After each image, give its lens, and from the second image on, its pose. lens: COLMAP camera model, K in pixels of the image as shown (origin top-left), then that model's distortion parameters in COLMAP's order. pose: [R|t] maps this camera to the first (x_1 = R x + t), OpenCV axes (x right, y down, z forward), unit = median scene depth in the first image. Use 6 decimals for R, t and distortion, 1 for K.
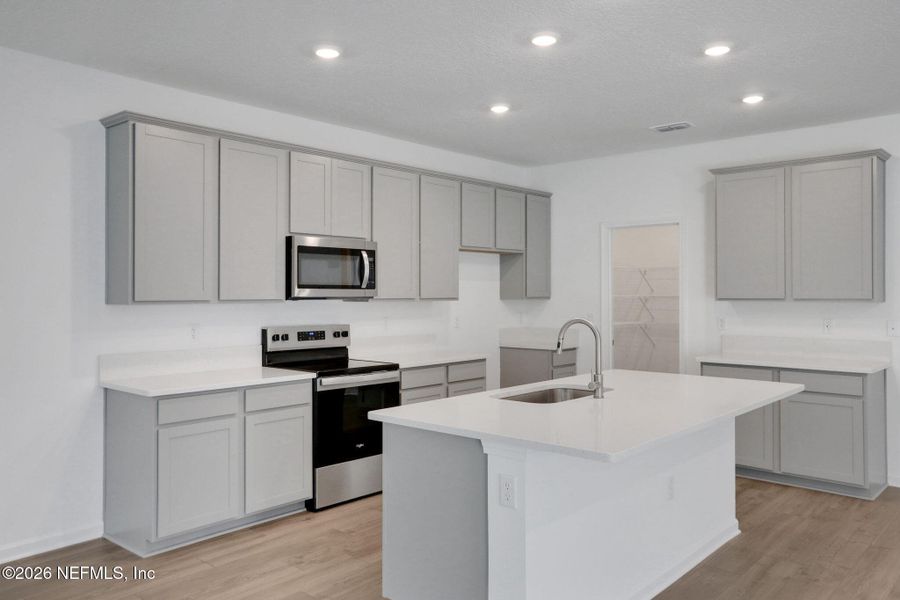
lens RADIAL K [[674.4, 0, 439.9], [0, 674.4, 296.4], [0, 0, 1]] dist [0.003604, 0.001064]
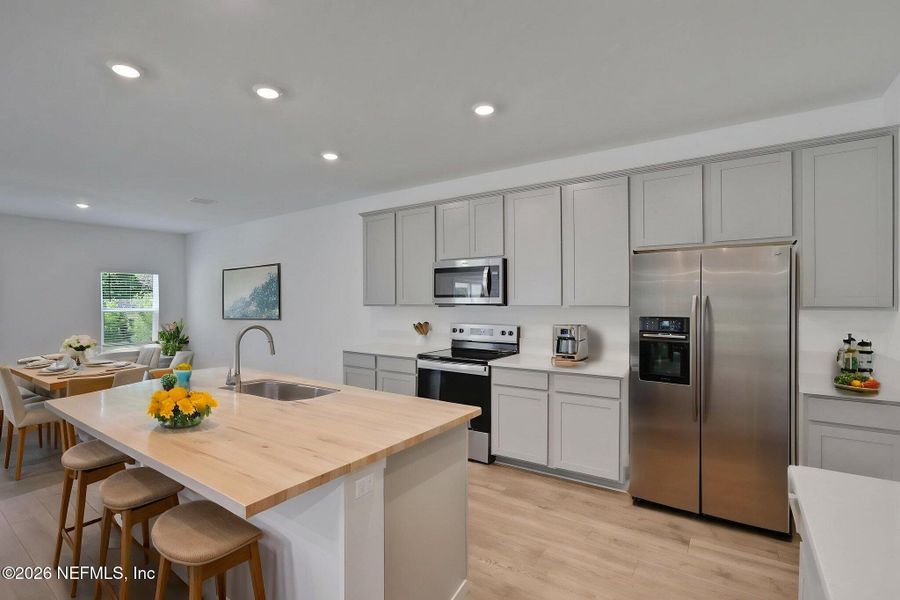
lens RADIAL K [[429.0, 0, 450.0], [0, 429.0, 300.0], [0, 0, 1]] dist [-0.030632, 0.000065]
pose [[0.122260, 0.013878, -0.992401, 0.677074], [0.007197, 0.999864, 0.014869, -0.019380], [0.992472, -0.008960, 0.122143, 0.845482]]
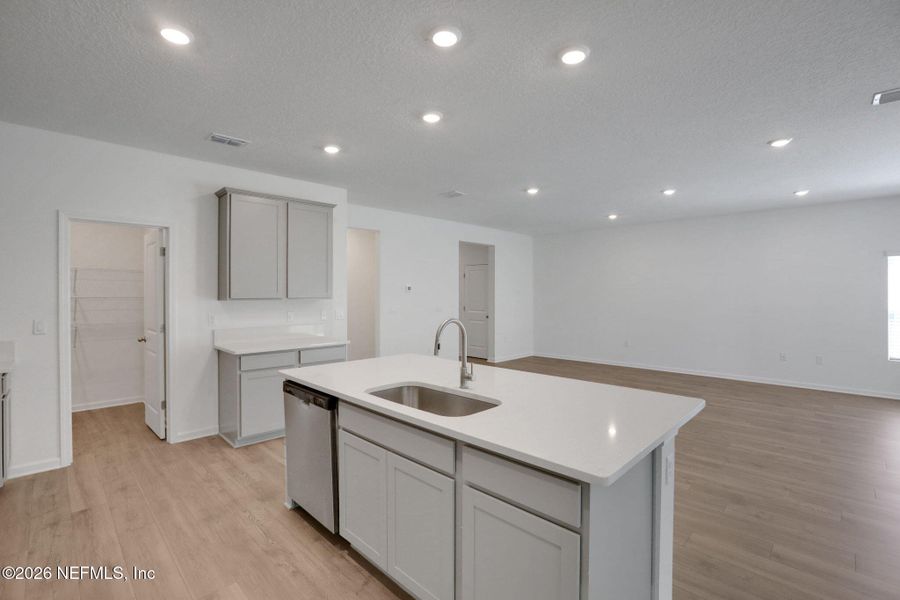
lens RADIAL K [[410.0, 0, 437.5], [0, 410.0, 297.5], [0, 0, 1]] dist [-0.001105, -0.000162]
pose [[0.068476, -0.007043, 0.997628, -0.314138], [0.001016, 0.999975, 0.006990, -0.004340], [-0.997652, 0.000534, 0.068481, 0.676172]]
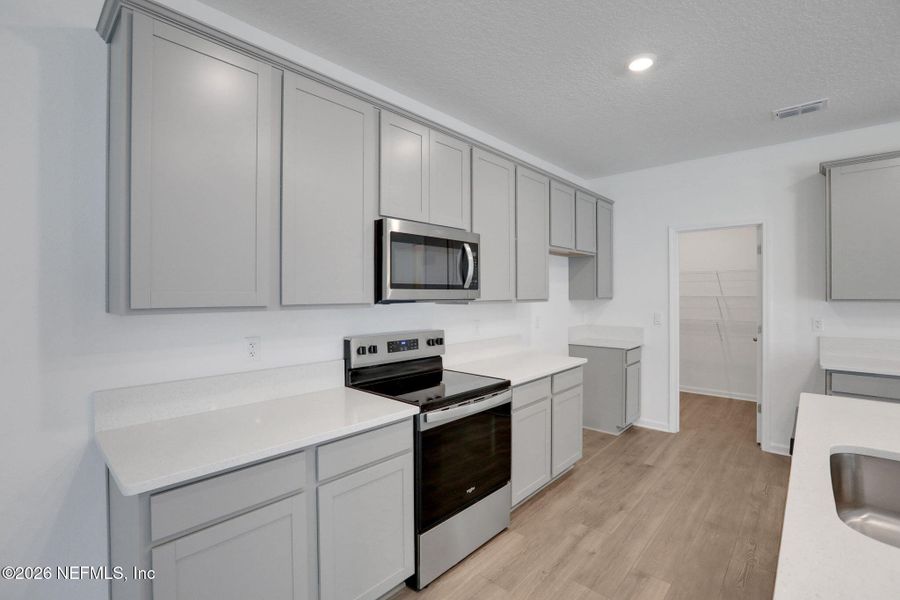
lens RADIAL K [[409.0, 0, 450.0], [0, 409.0, 300.0], [0, 0, 1]] dist [-0.028672, -0.000012]
pose [[0.999927, -0.001600, -0.011992, -0.128170], [0.001733, 0.999938, 0.011041, -0.003633], [0.011974, -0.011061, 0.999867, 0.501664]]
